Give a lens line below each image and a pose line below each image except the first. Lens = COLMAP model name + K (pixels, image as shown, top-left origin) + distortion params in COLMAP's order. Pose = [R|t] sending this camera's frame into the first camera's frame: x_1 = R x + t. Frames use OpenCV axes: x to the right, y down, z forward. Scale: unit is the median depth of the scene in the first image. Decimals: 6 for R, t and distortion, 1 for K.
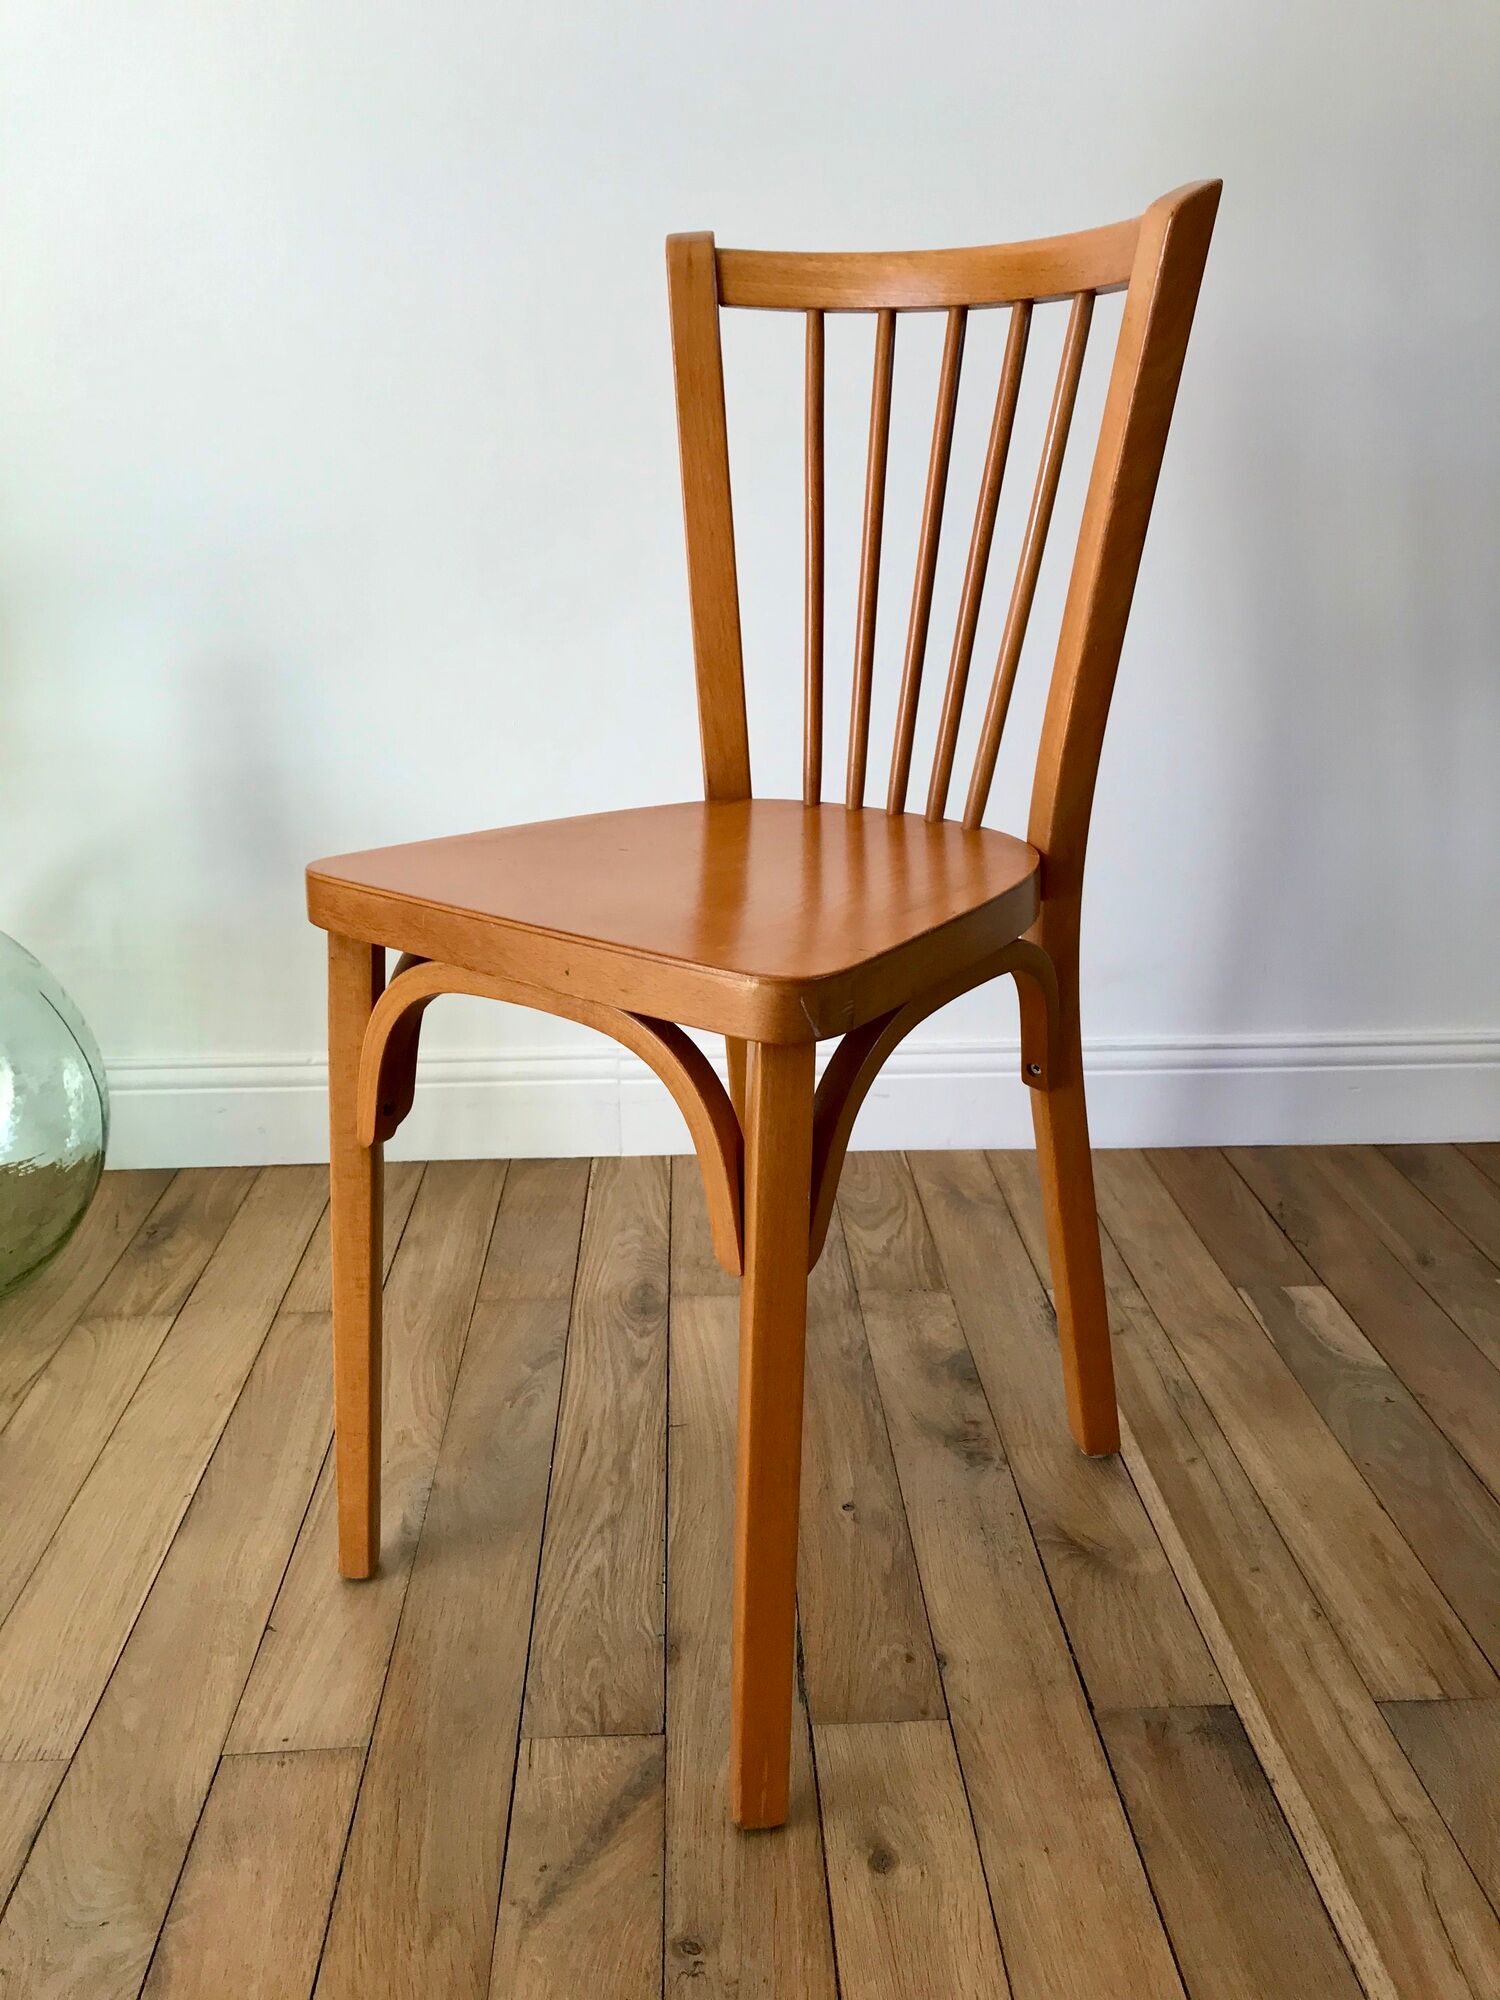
lens RADIAL K [[1603.5, 0, 754.4], [0, 1603.5, 994.7], [0, 0, 1]] dist [0.009517, 0.002860]
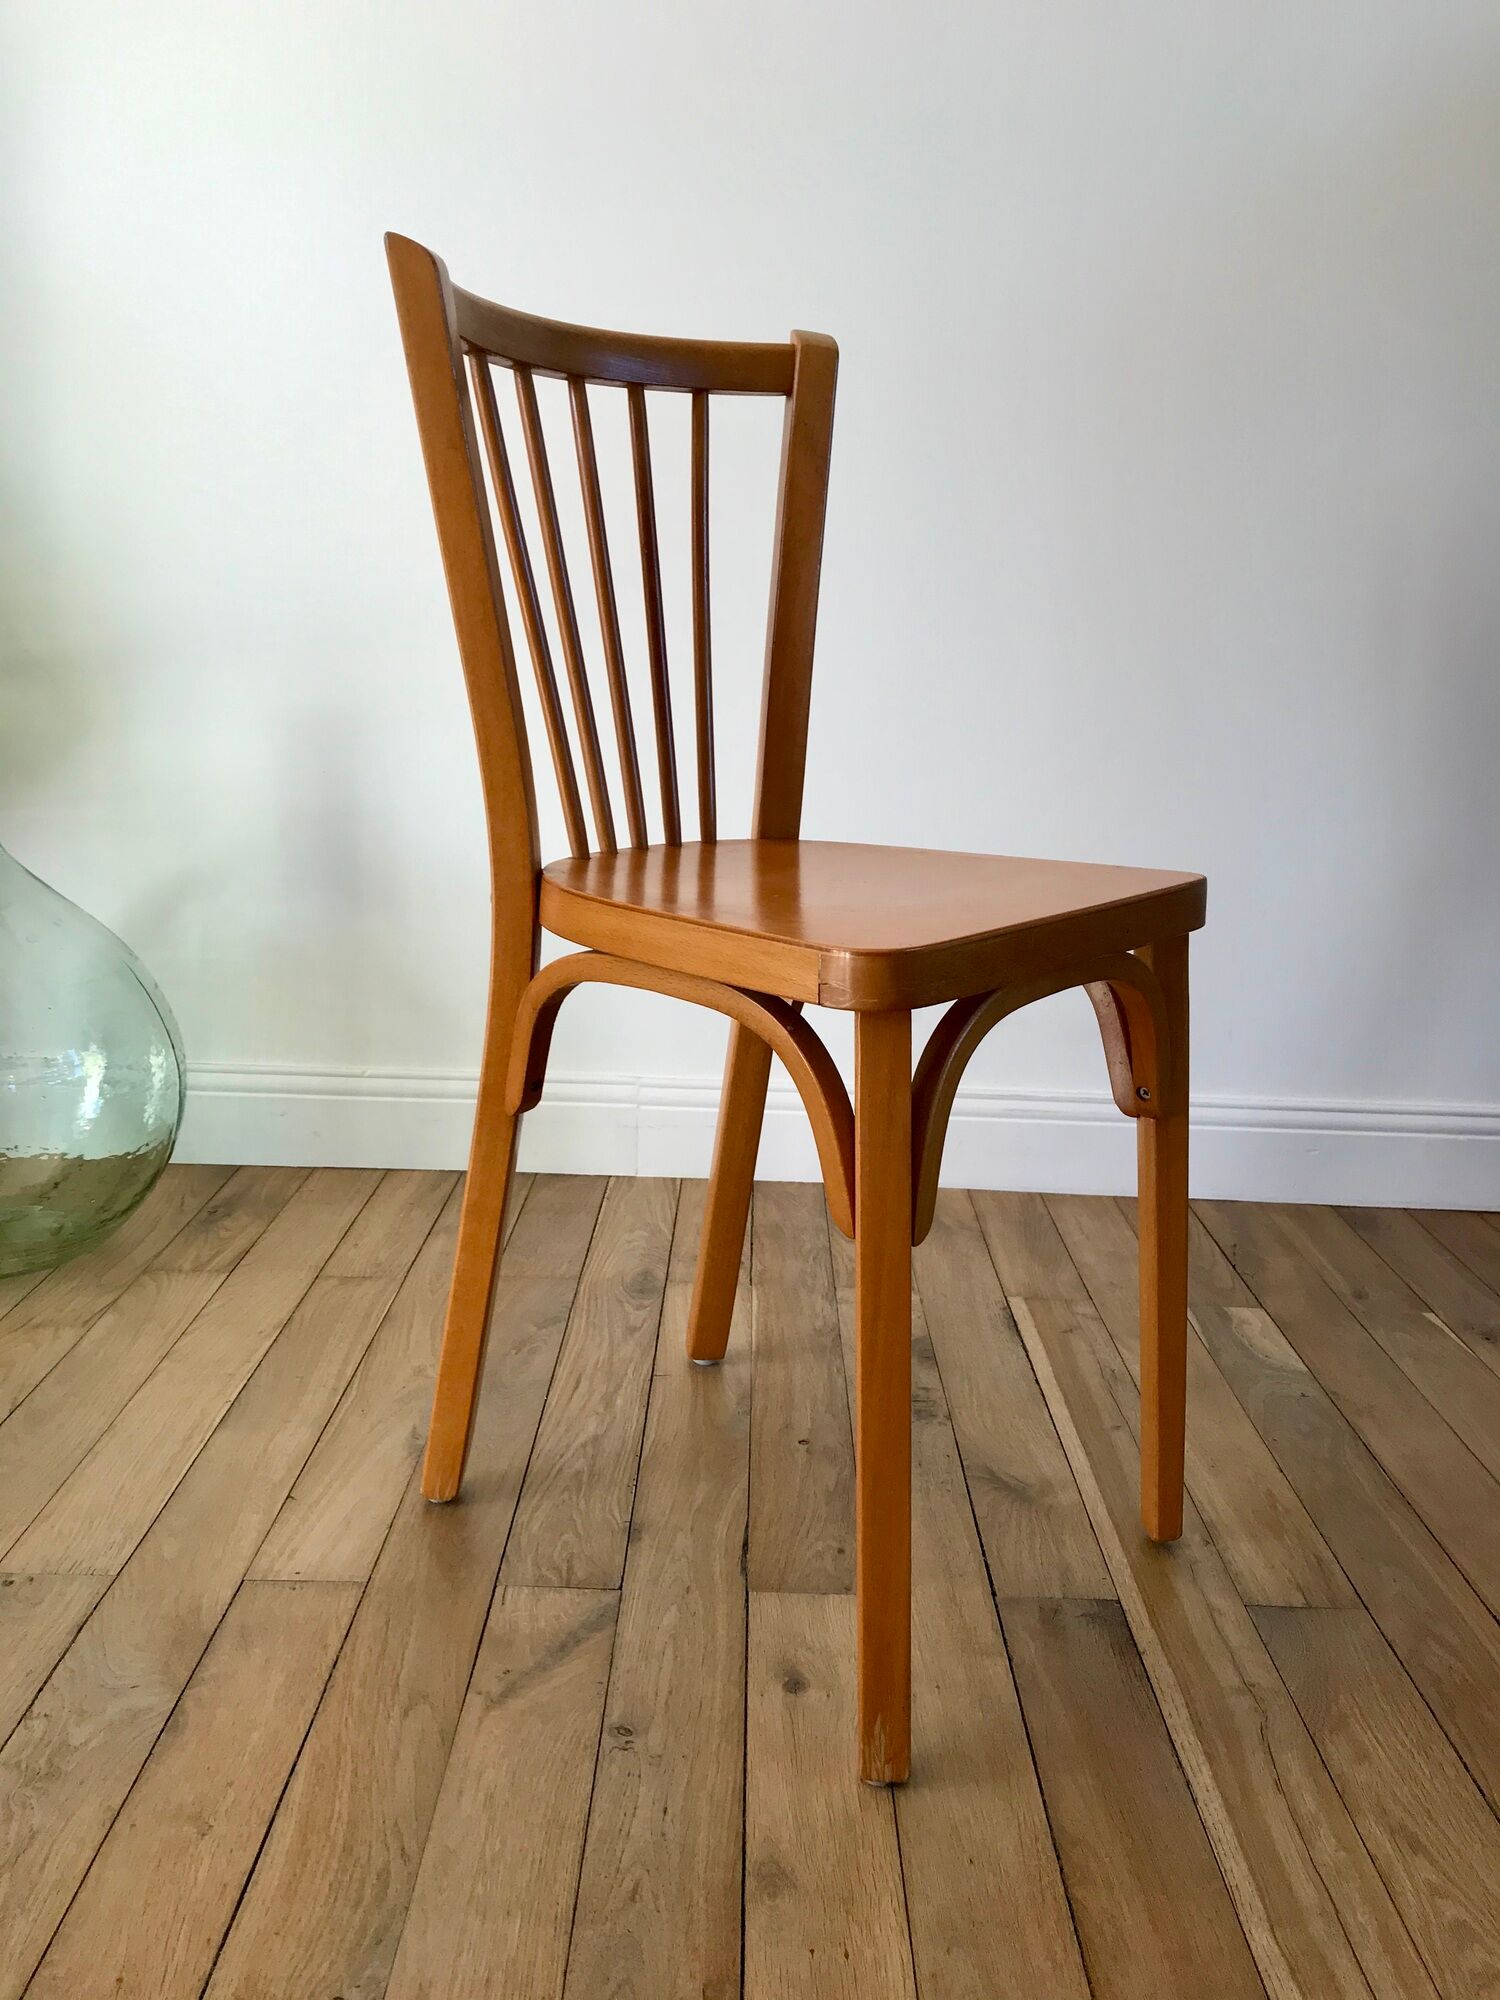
lens RADIAL K [[1603.5, 0, 755.9], [0, 1603.5, 990.3], [0, 0, 1]] dist [0.009517, 0.002860]
pose [[0.998019, 0.048388, -0.040219, 0.053845], [-0.052120, 0.993859, -0.097606, 0.112394], [0.035249, 0.099509, 0.994412, -0.153184]]
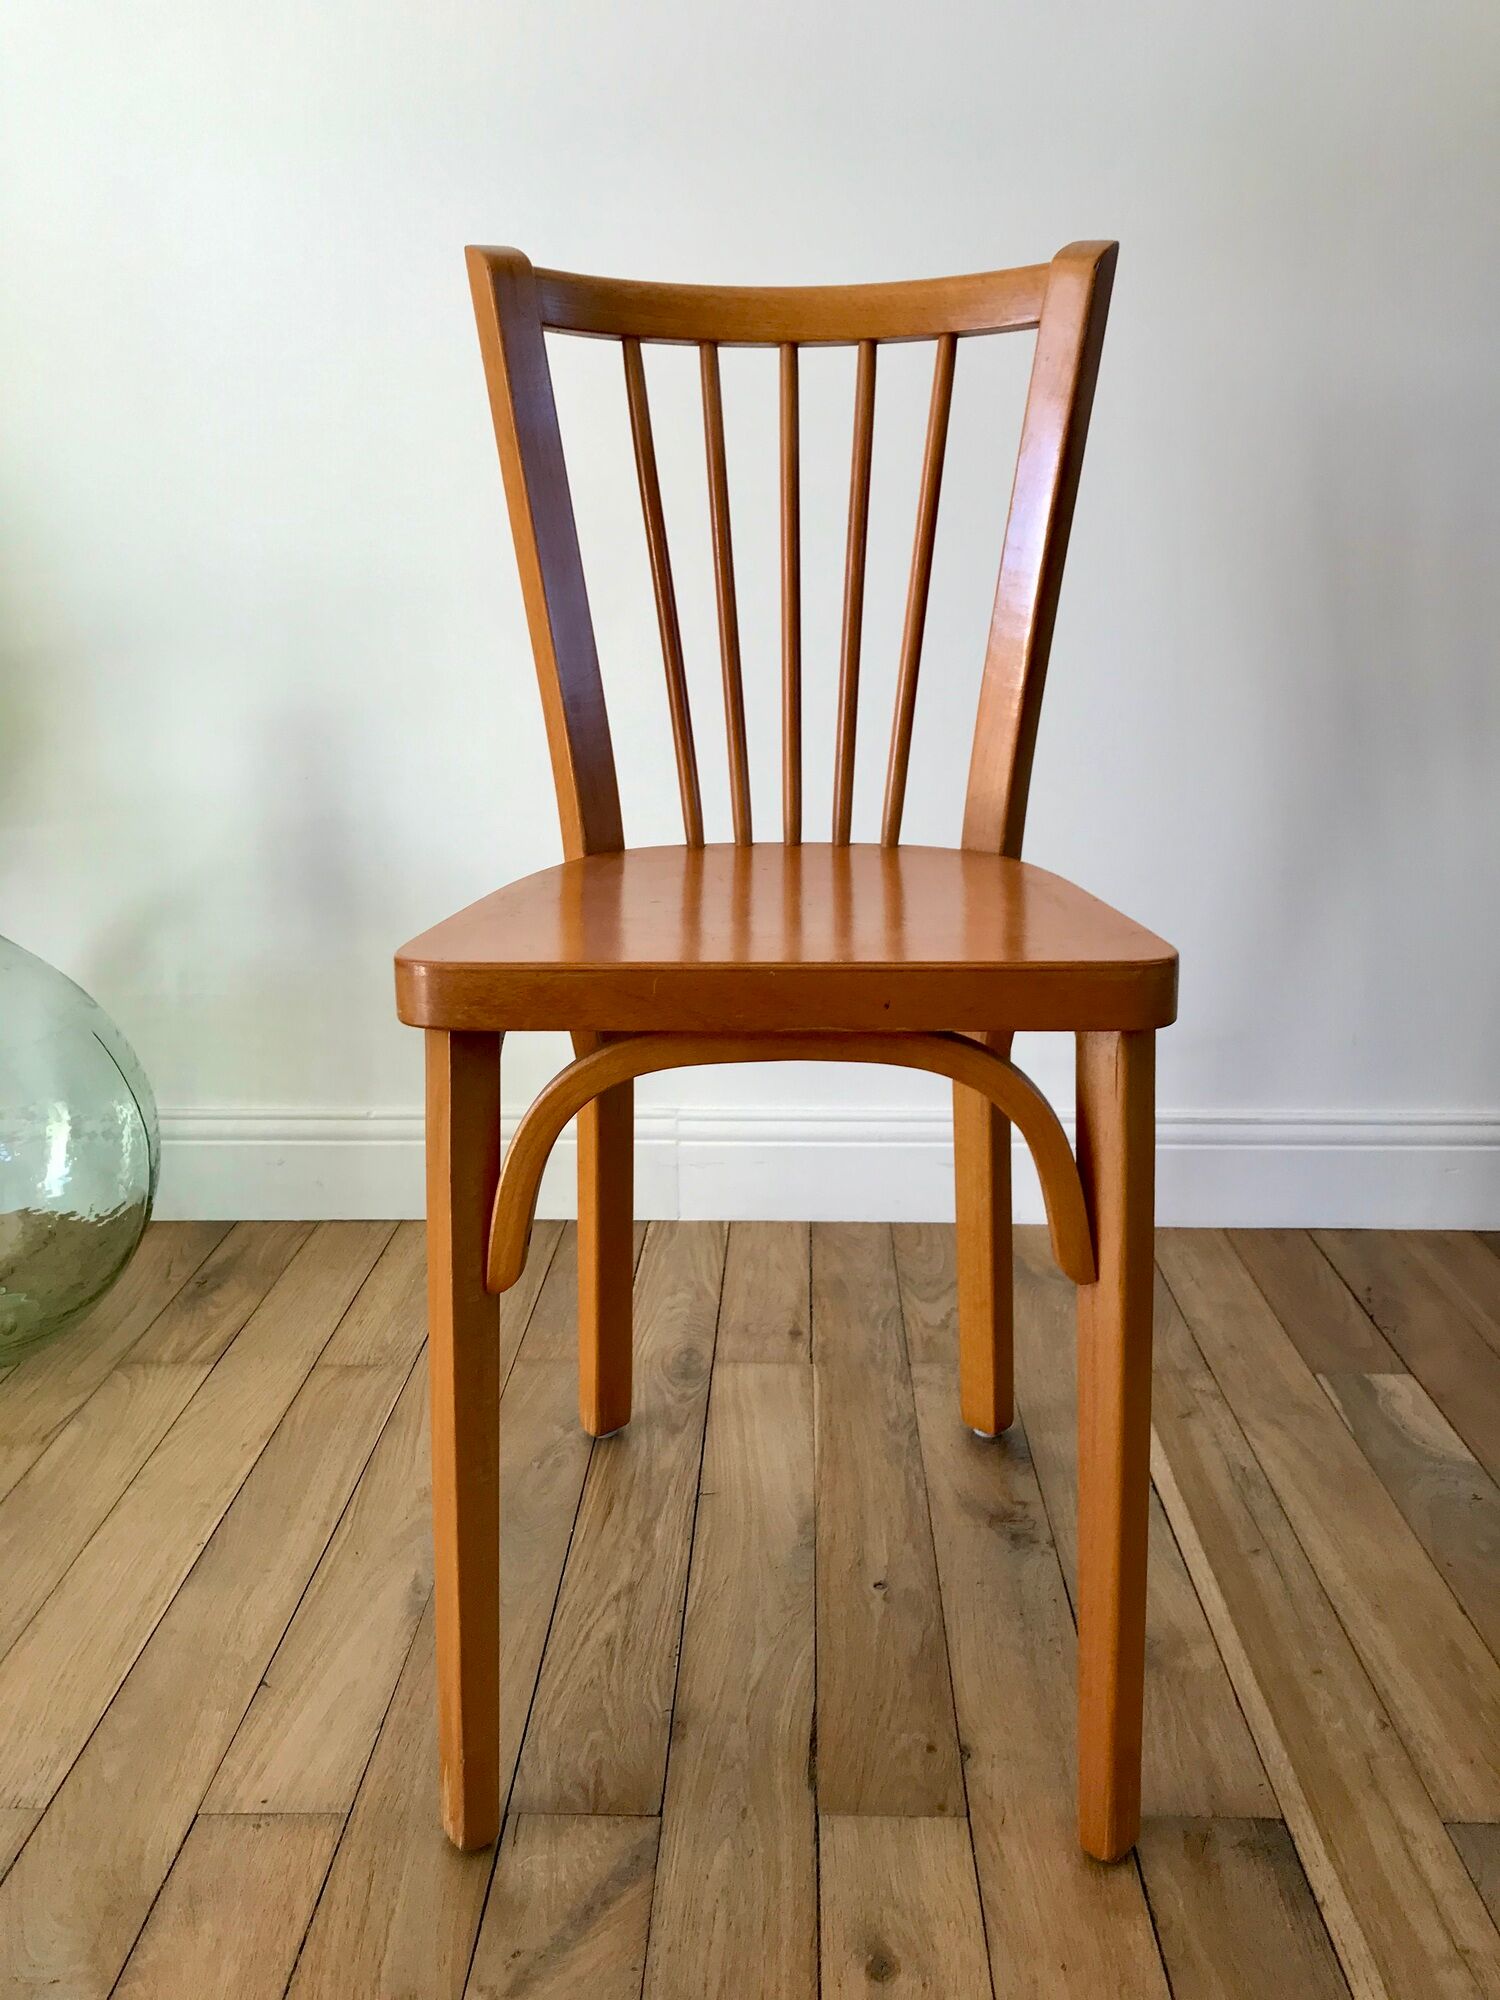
lens RADIAL K [[1603.5, 0, 759.3], [0, 1603.5, 987.8], [0, 0, 1]] dist [0.009517, 0.002860]
pose [[0.997268, 0.016970, -0.071891, 0.048778], [-0.021635, 0.997676, -0.064615, 0.031044], [0.070628, 0.065994, 0.995317, 0.033233]]
